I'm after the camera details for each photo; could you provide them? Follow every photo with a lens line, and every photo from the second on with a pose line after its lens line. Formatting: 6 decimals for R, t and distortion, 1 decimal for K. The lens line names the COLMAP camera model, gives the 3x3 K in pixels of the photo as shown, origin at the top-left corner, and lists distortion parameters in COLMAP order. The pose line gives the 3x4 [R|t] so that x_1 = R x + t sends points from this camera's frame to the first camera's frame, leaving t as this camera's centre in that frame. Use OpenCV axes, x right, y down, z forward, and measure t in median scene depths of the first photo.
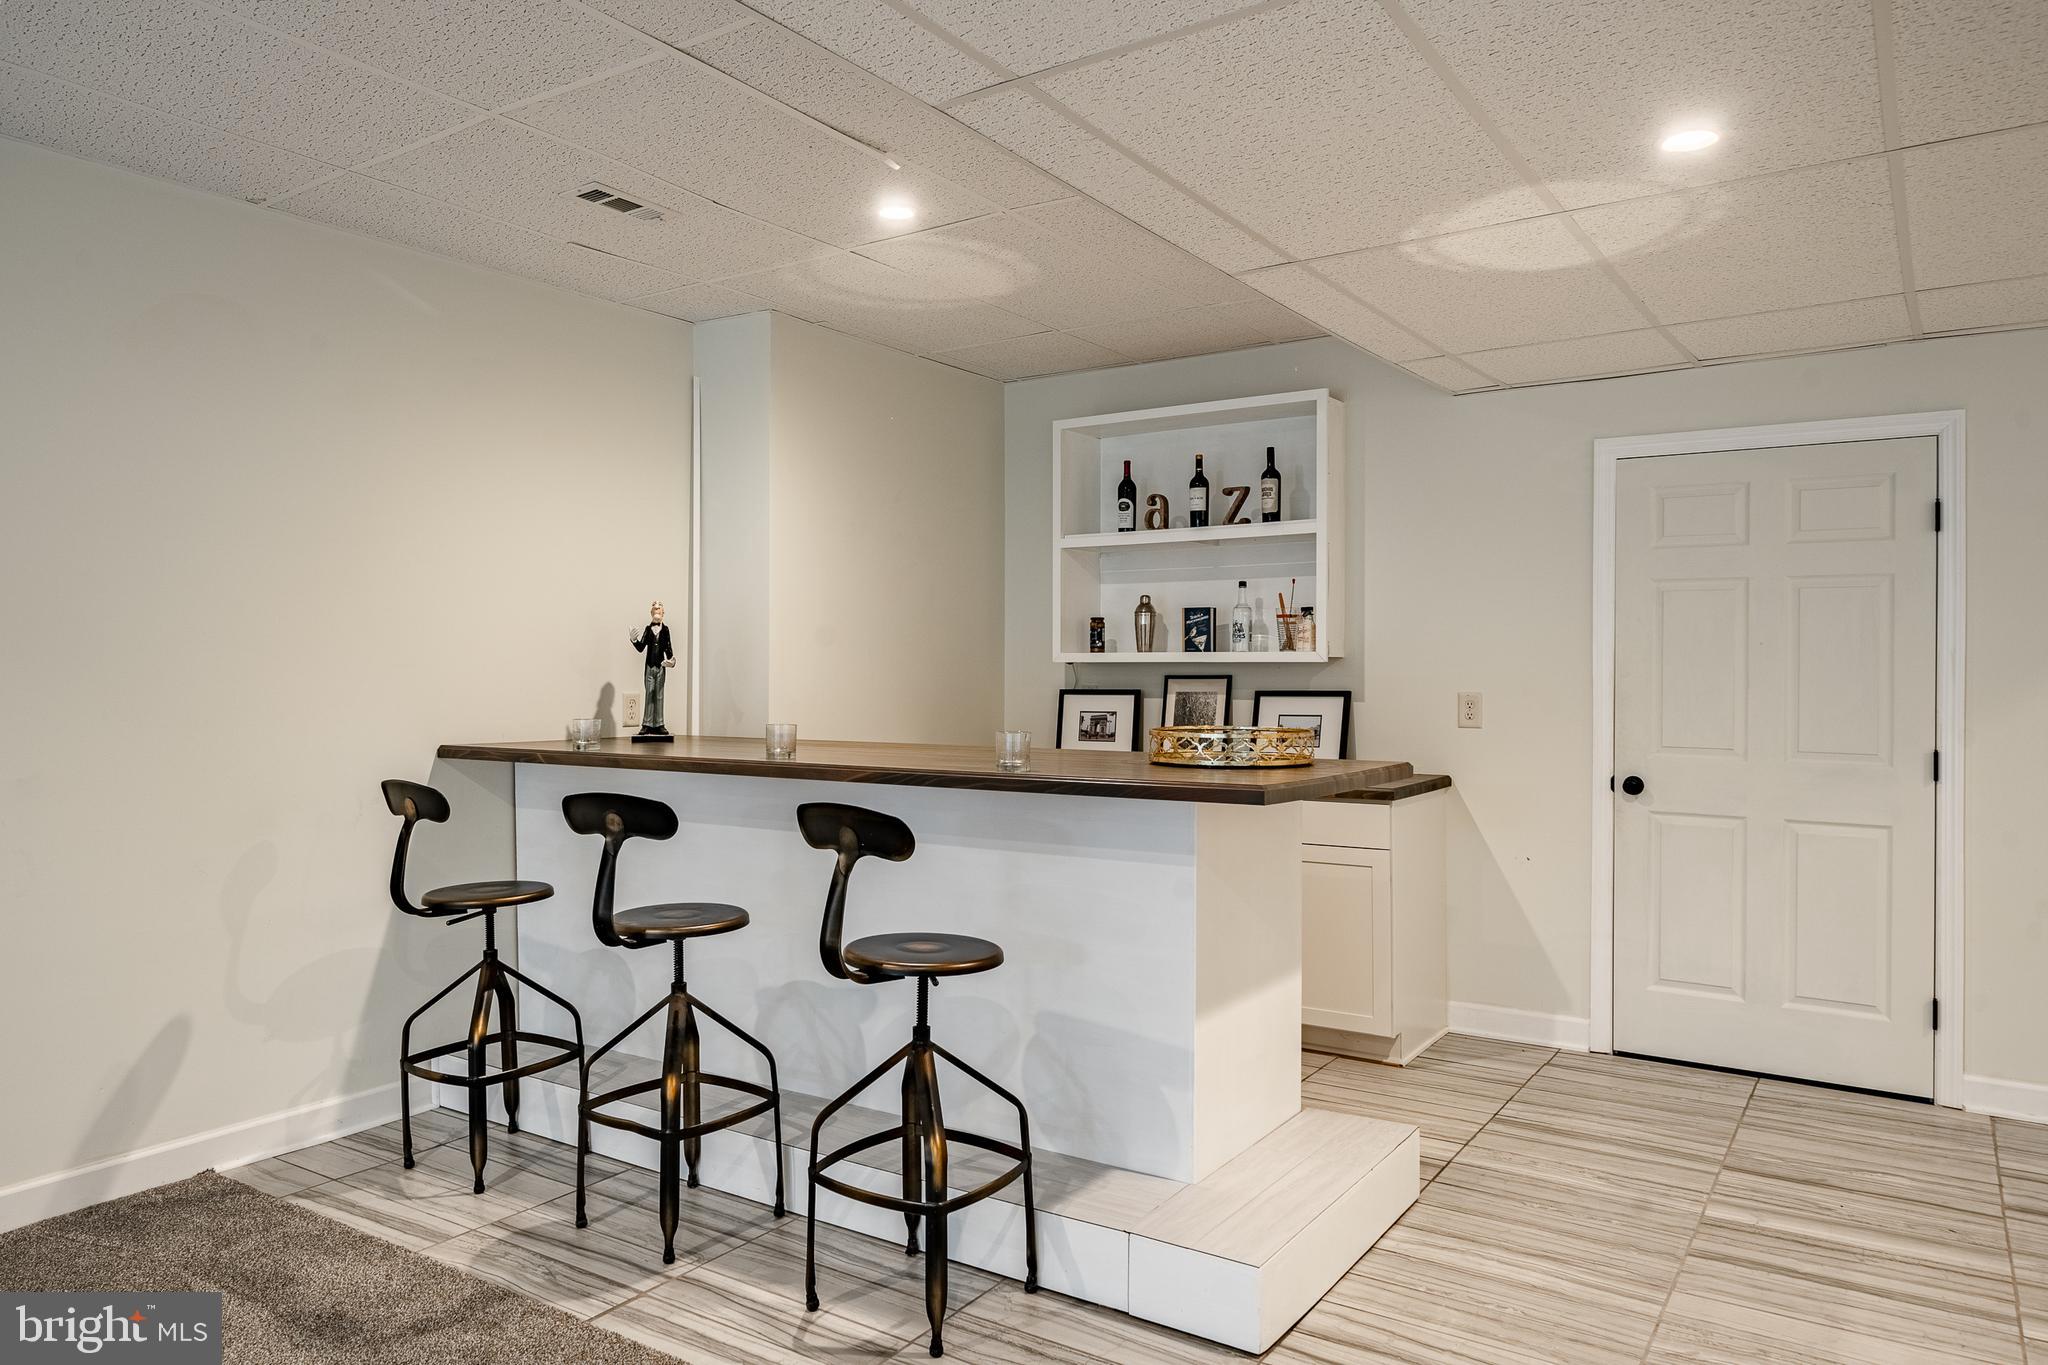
lens RADIAL K [[1332.0, 0, 1021.3], [0, 1332.0, 645.5], [0, 0, 1]] dist [-0.005911, 0.005101]
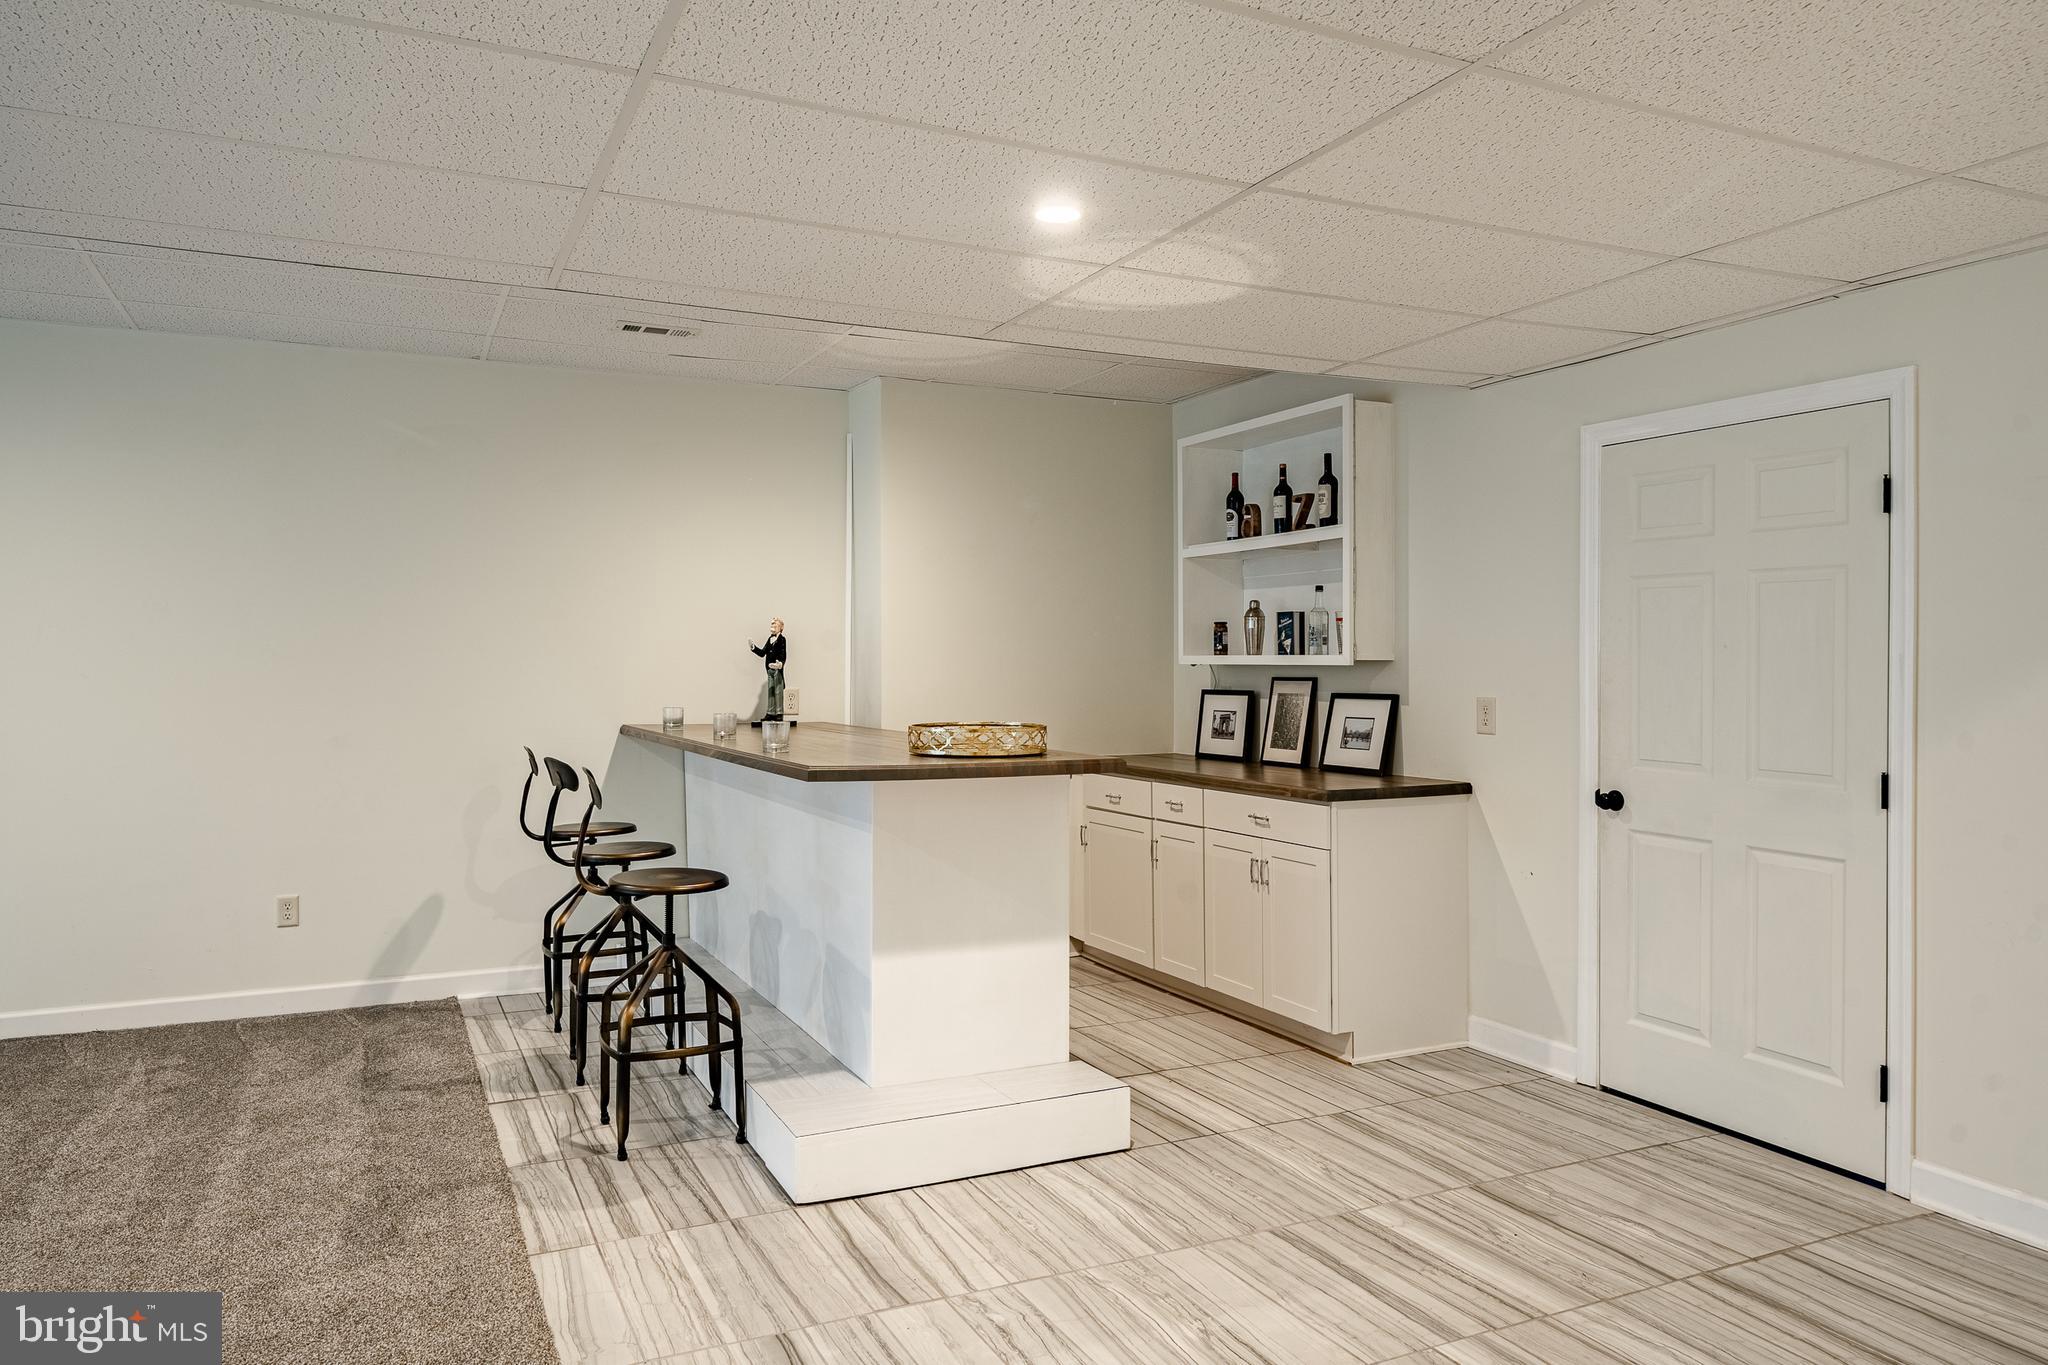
lens RADIAL K [[1379.7, 0, 1061.9], [0, 1379.7, 656.5], [0, 0, 1]] dist [-0.003448, 0.000584]
pose [[0.866891, -0.001265, -0.498496, 0.617585], [0.006892, 0.999932, 0.009448, -0.006138], [0.498450, -0.011626, 0.866841, -0.016907]]
